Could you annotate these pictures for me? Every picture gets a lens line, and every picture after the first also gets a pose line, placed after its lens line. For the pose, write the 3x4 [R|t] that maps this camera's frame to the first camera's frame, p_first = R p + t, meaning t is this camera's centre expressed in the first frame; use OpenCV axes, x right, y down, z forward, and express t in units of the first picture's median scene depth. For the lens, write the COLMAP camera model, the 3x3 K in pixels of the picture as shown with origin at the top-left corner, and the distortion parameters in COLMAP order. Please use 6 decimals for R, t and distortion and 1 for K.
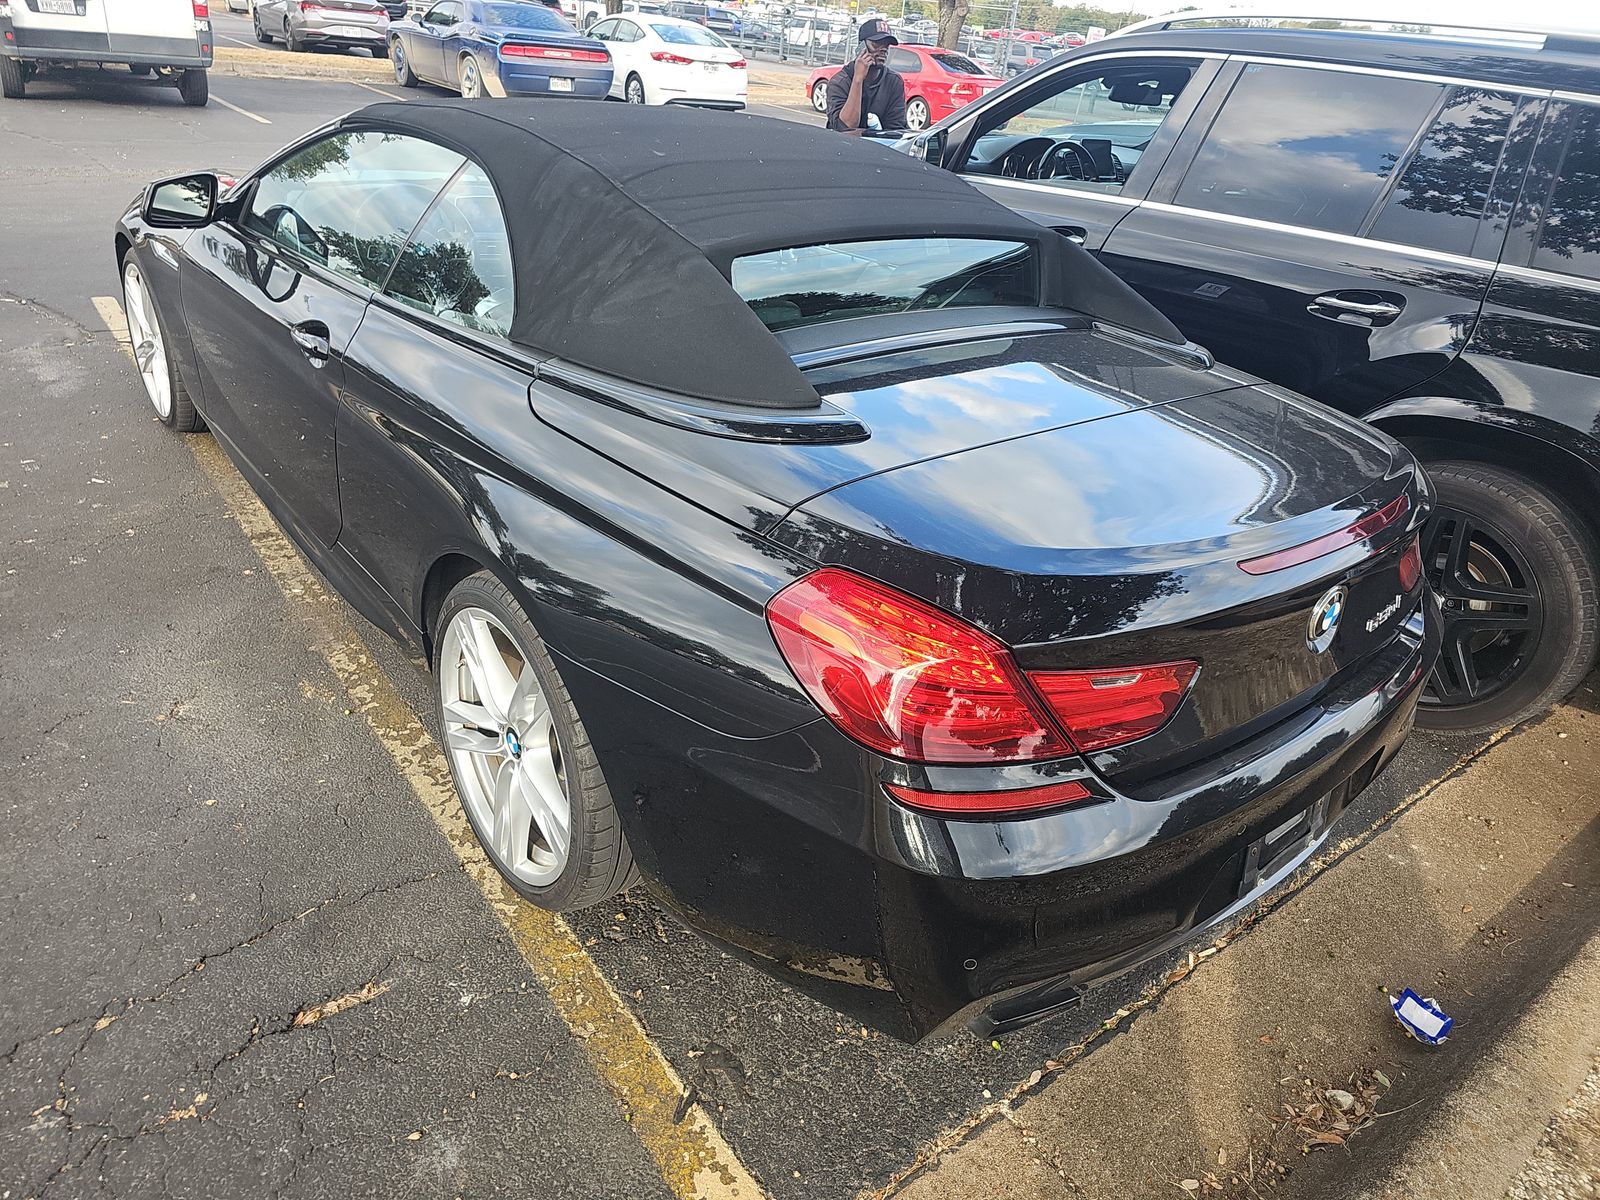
lens RADIAL K [[1054.9, 0, 787.8], [0, 1054.9, 594.1], [0, 0, 1]] dist [-0.000103, -0.016408]
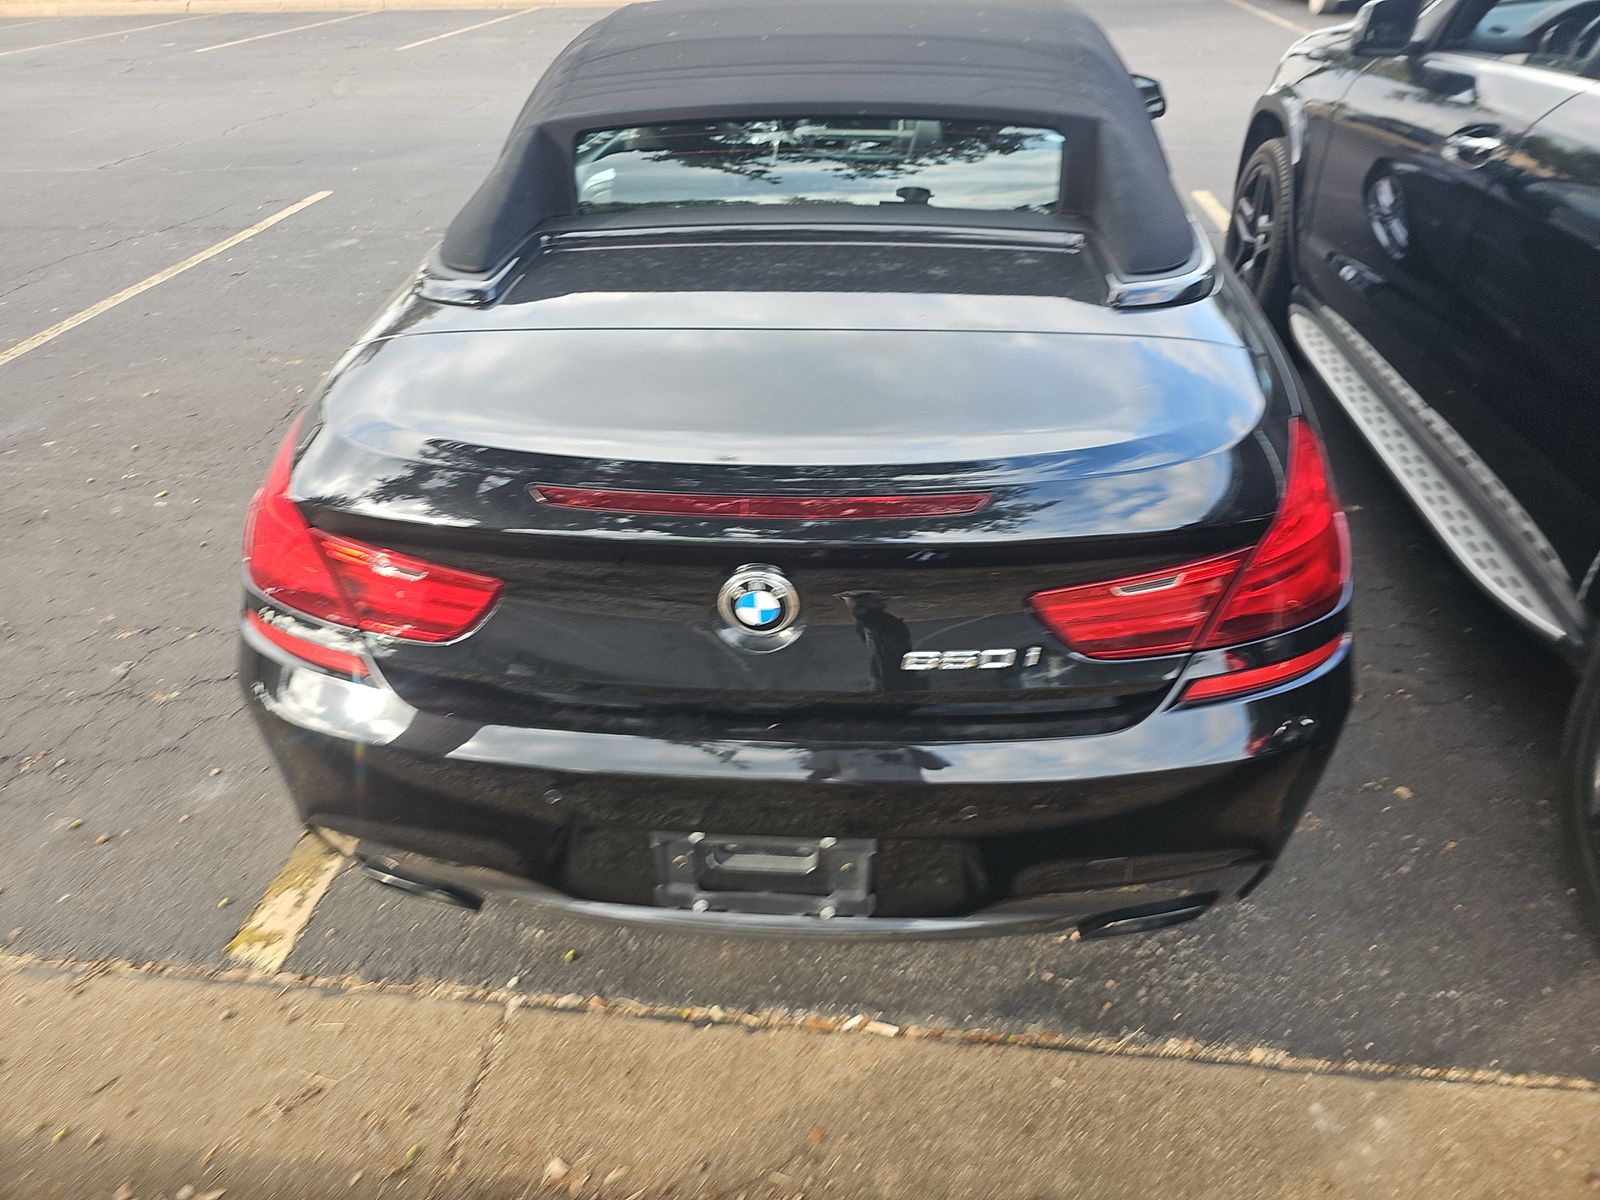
lens RADIAL K [[1054.9, 0, 787.8], [0, 1054.9, 594.1], [0, 0, 1]] dist [-0.000103, -0.016408]
pose [[0.724530, 0.292777, -0.623969, 0.863345], [-0.256370, 0.954817, 0.150329, -0.096580], [0.639790, 0.051049, 0.766853, 0.357483]]
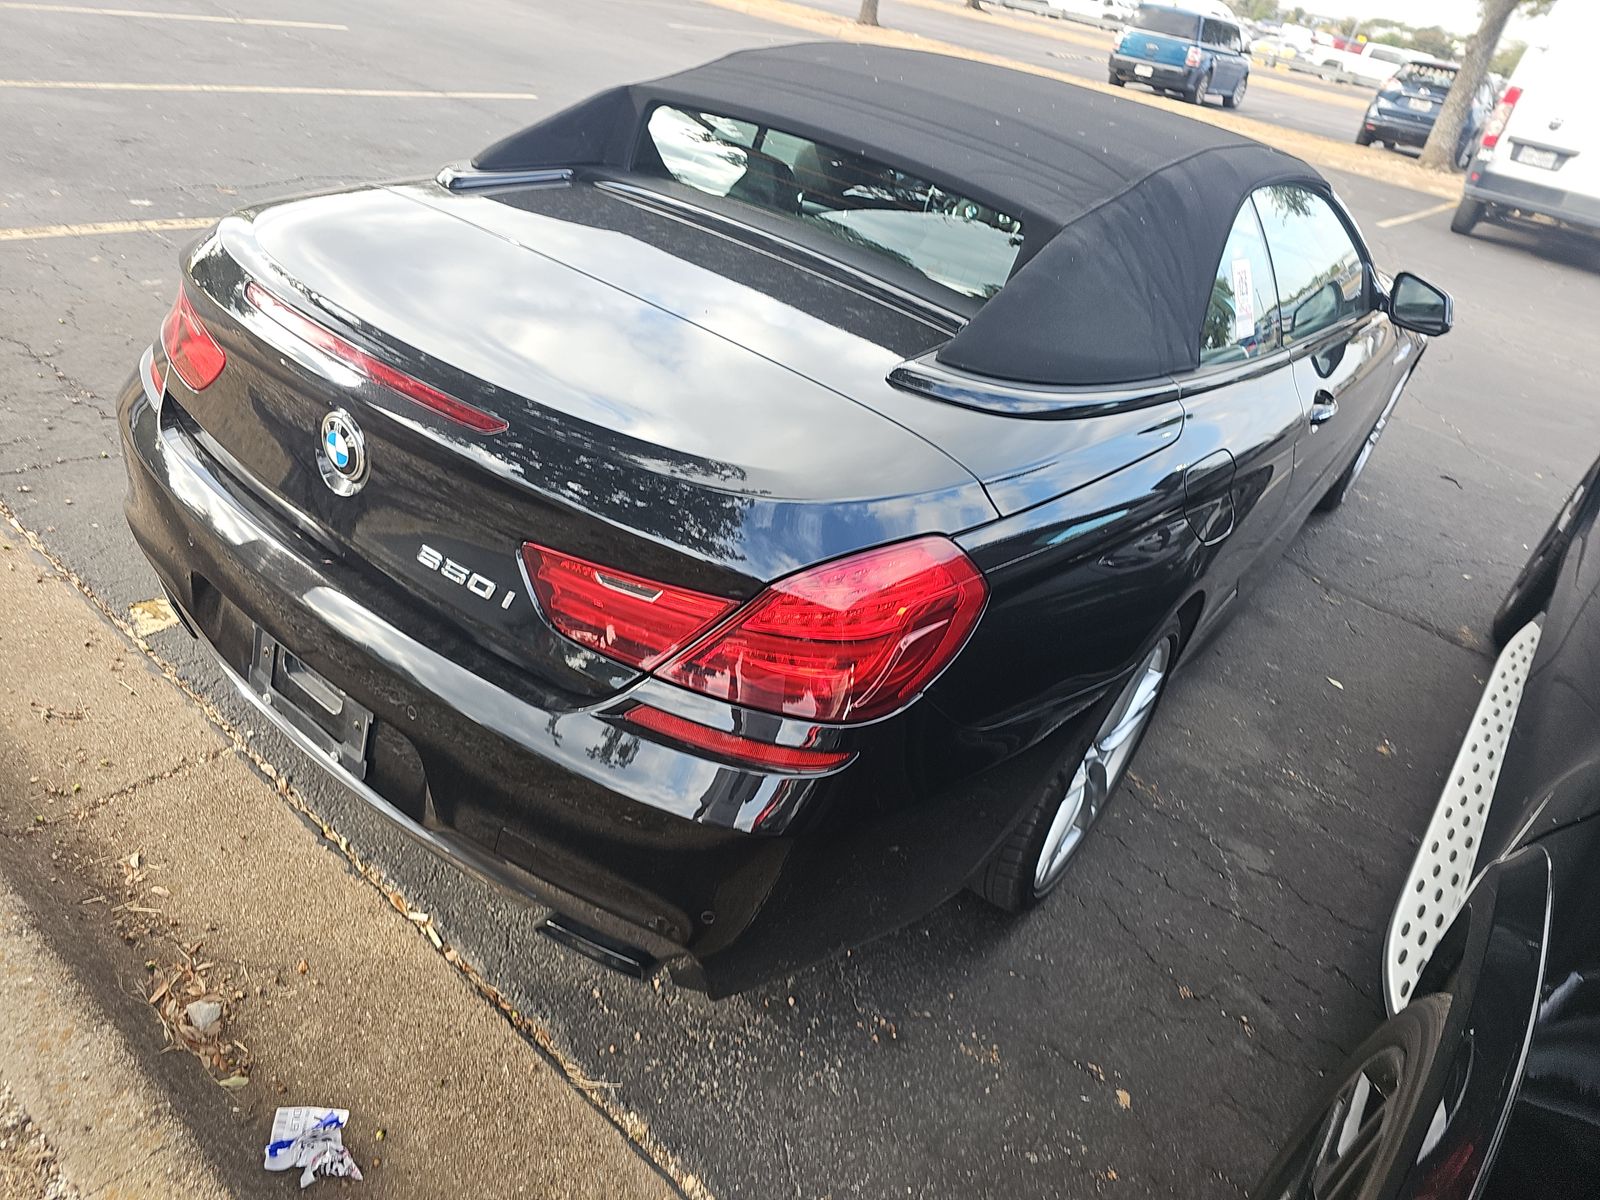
lens RADIAL K [[1054.9, 0, 787.8], [0, 1054.9, 594.1], [0, 0, 1]] dist [-0.000103, -0.016408]
pose [[0.250958, 0.479934, -0.840645, 1.196597], [-0.604832, 0.755787, 0.250927, -0.286485], [0.755777, 0.445477, 0.479950, 0.784244]]
